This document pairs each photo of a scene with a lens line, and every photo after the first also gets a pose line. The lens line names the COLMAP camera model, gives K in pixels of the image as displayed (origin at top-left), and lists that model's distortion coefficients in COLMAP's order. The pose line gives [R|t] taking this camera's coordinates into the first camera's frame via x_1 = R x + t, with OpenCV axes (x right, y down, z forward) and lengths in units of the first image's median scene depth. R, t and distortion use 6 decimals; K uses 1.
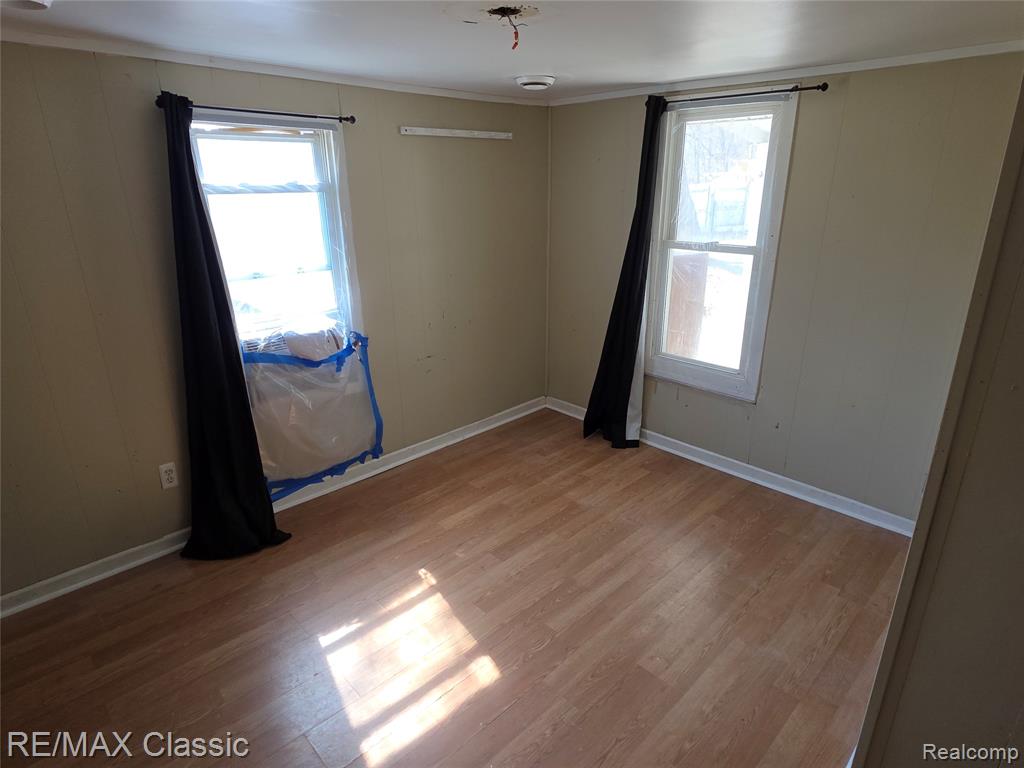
lens RADIAL K [[574.8, 0, 512.0], [0, 574.8, 384.0], [0, 0, 1]] dist [0.015184, -0.011010]
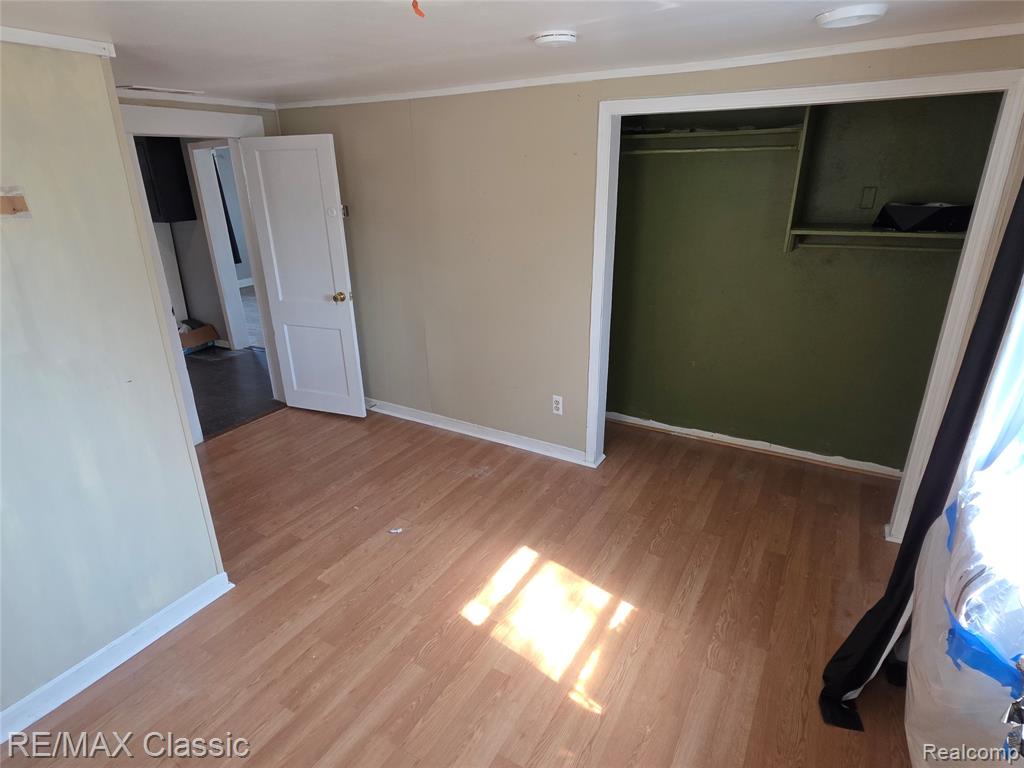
lens RADIAL K [[574.8, 0, 512.0], [0, 574.8, 384.0], [0, 0, 1]] dist [0.015184, -0.011010]
pose [[-0.961312, 0.123703, -0.246122, 0.078592], [-0.062750, 0.771661, 0.632932, -0.438031], [0.268218, 0.623889, -0.734045, 1.167648]]
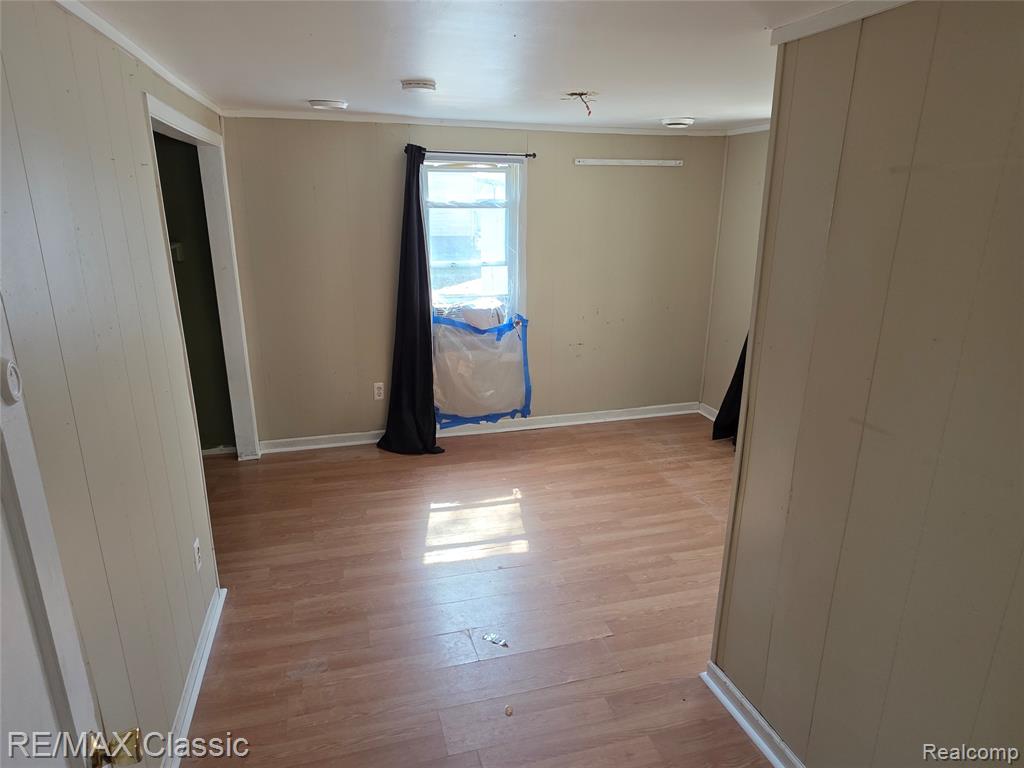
lens RADIAL K [[622.5, 0, 502.8], [0, 622.5, 390.7], [0, 0, 1]] dist [0.005164, -0.003521]
pose [[0.879733, 0.152054, -0.450499, 0.400513], [-0.169578, 0.985516, 0.001484, 0.094572], [0.444200, 0.075089, 0.892776, -0.293981]]
